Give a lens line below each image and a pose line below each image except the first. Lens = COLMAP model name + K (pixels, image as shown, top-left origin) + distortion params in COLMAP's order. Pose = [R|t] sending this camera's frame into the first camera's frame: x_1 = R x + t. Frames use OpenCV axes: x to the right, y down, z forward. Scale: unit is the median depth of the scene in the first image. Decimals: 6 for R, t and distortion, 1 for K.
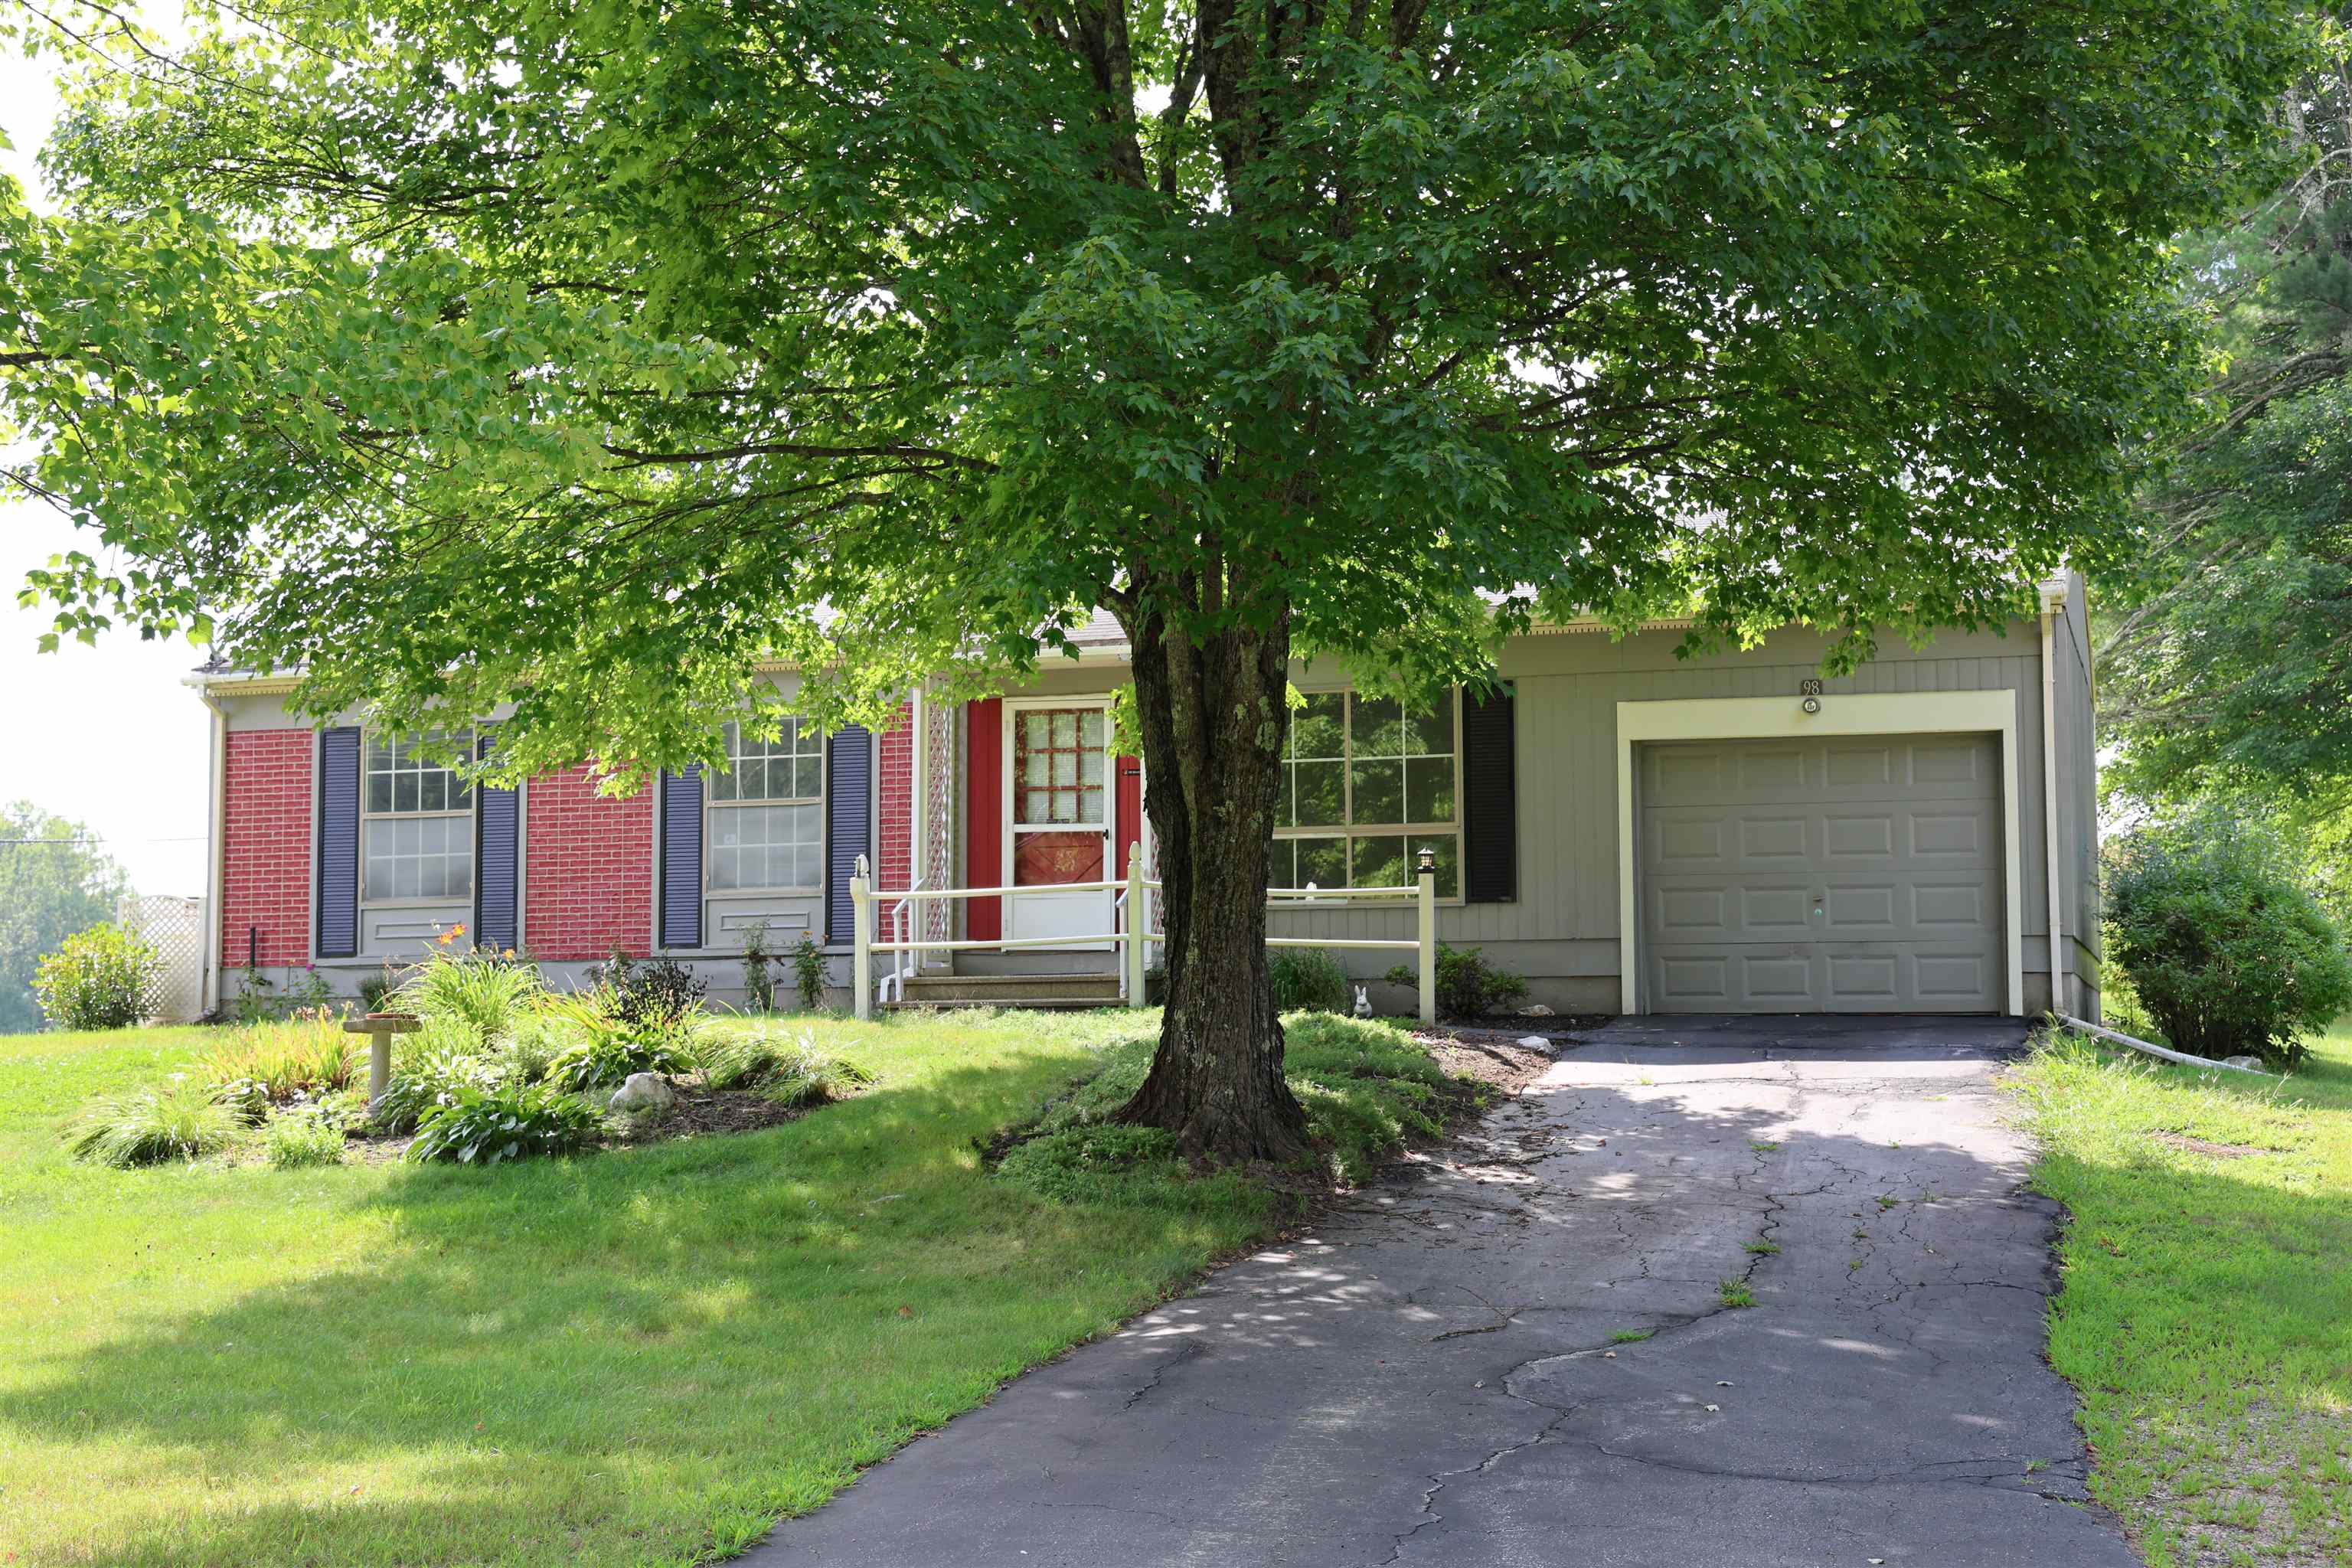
lens RADIAL K [[3275.4, 0, 1182.6], [0, 3275.4, 770.8], [0, 0, 1]] dist [0.146435, 0.000000]
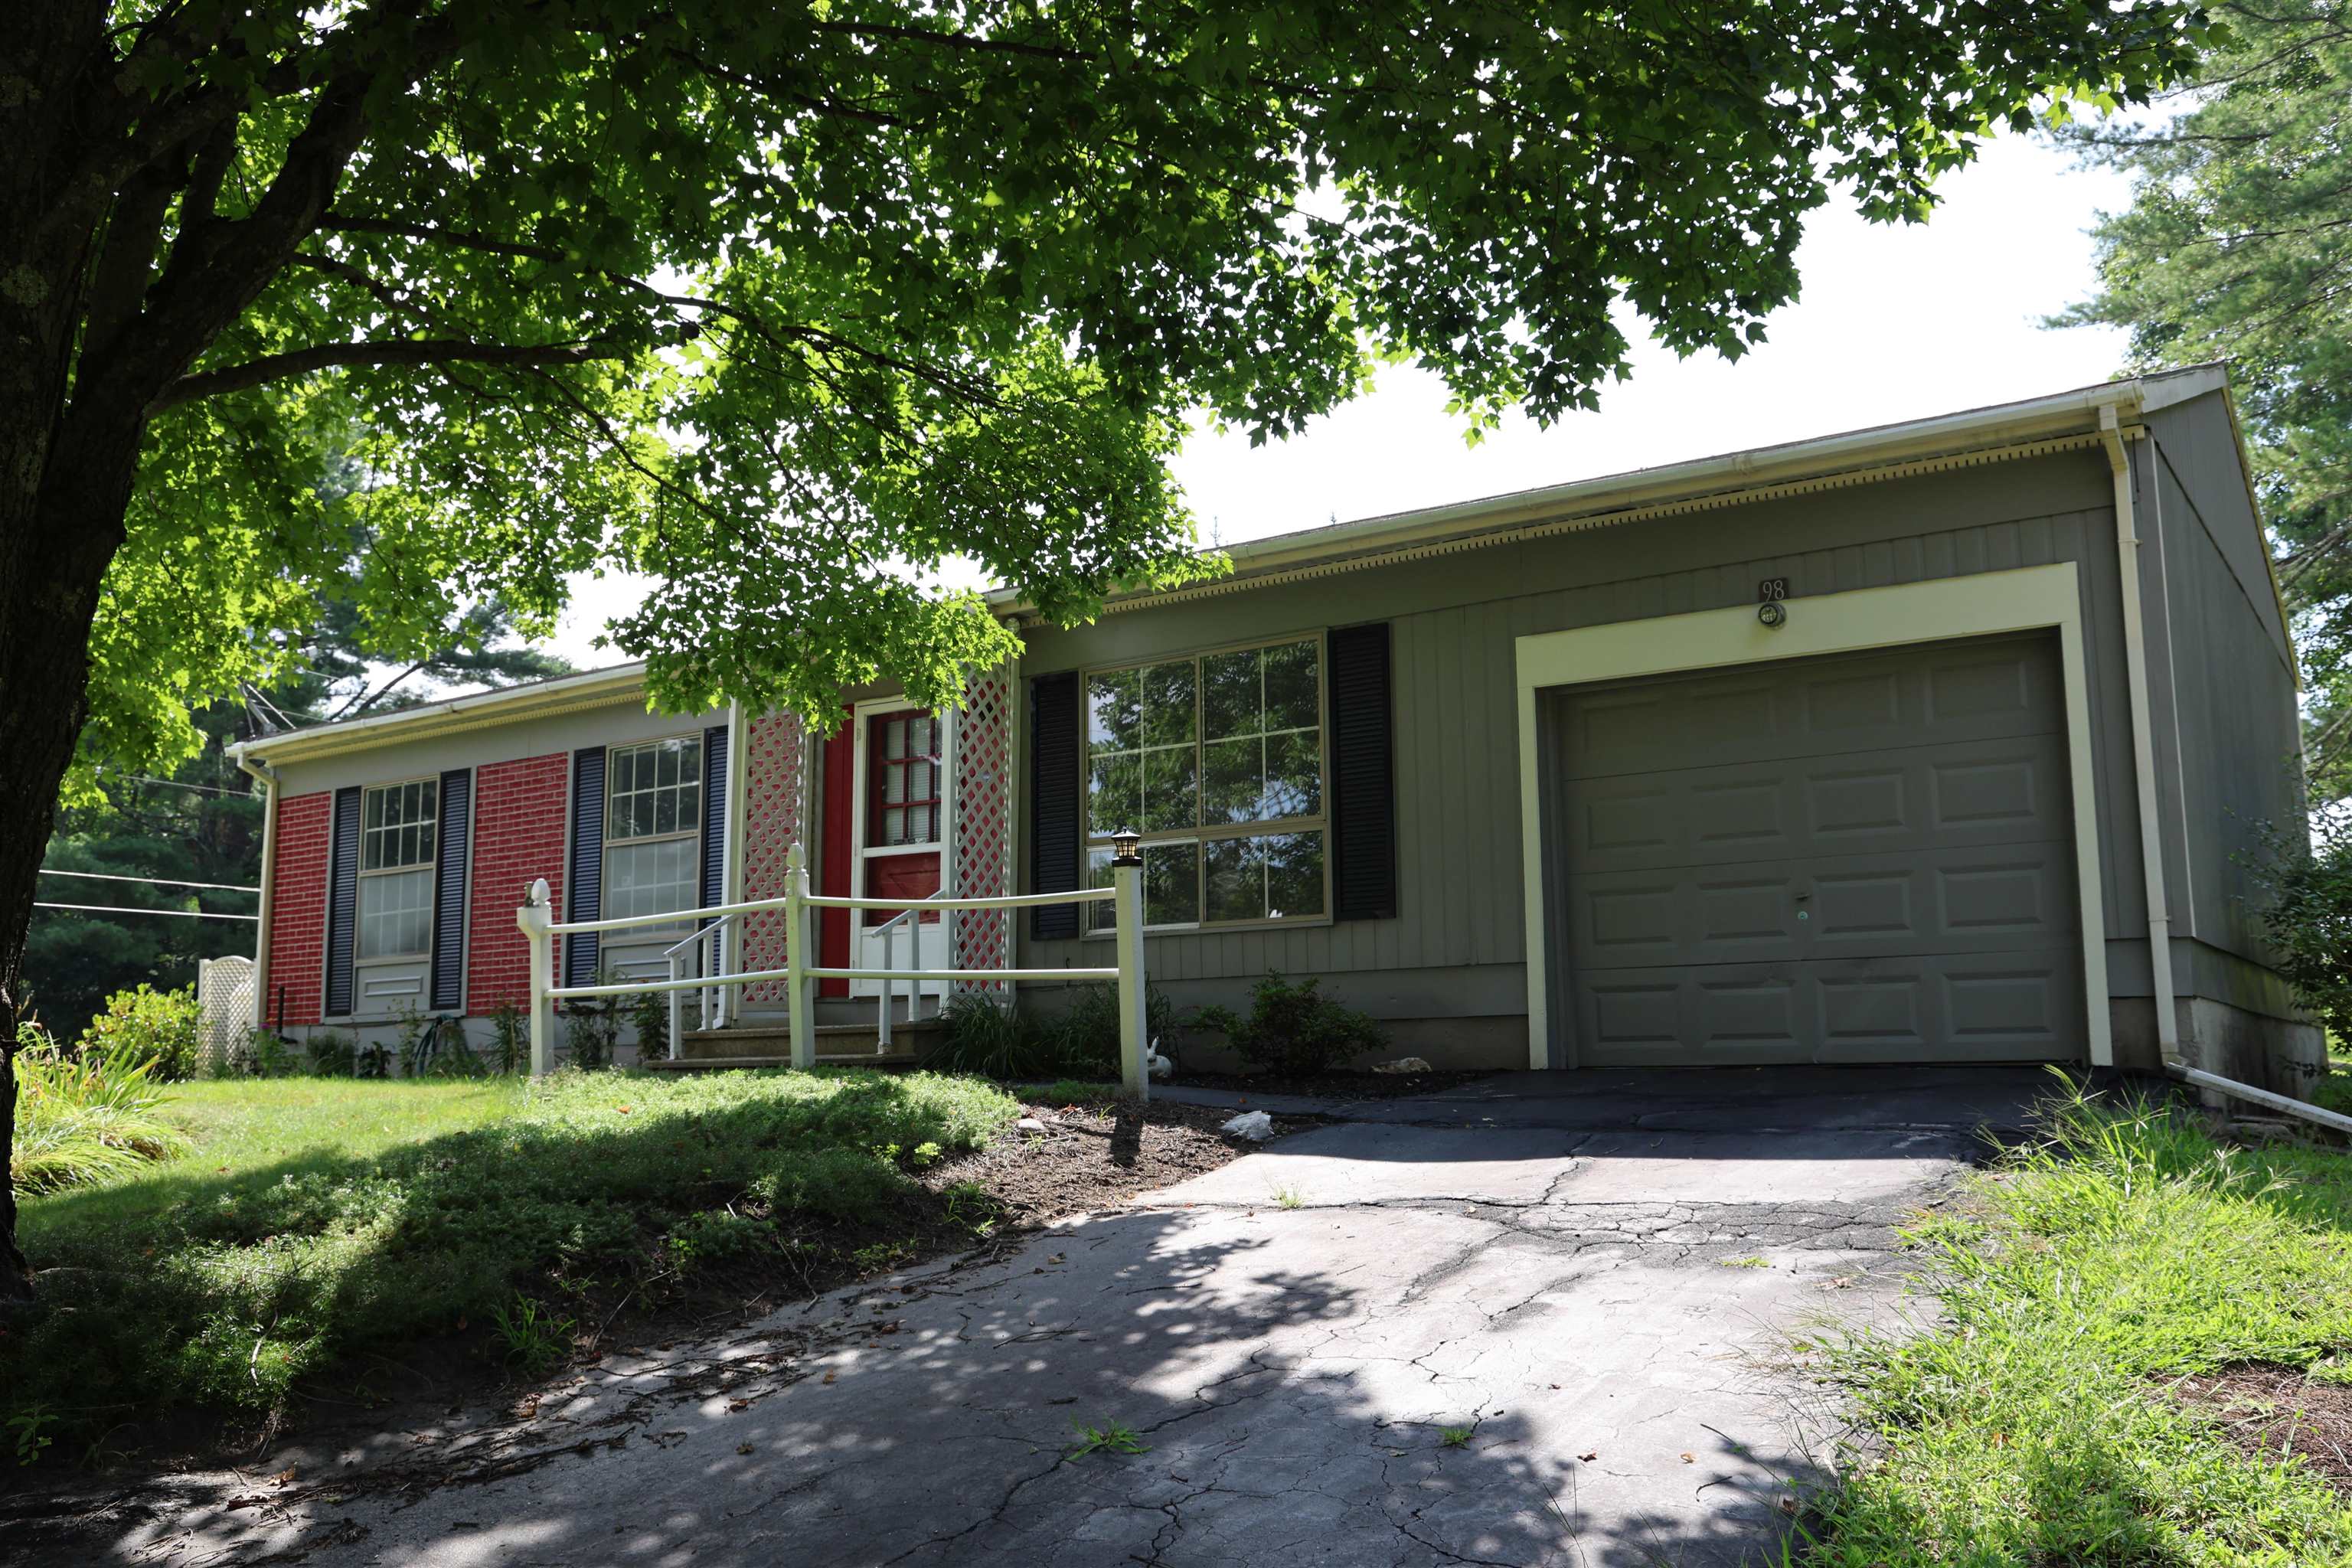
lens RADIAL K [[2021.1, 0, 1185.9], [0, 2021.1, 779.7], [0, 0, 1]] dist [-0.009749, 0.003702]
pose [[0.957621, -0.049354, -0.283773, 0.194143], [0.033006, 0.997524, -0.062108, 0.037111], [0.286135, 0.050110, 0.956878, 0.570628]]
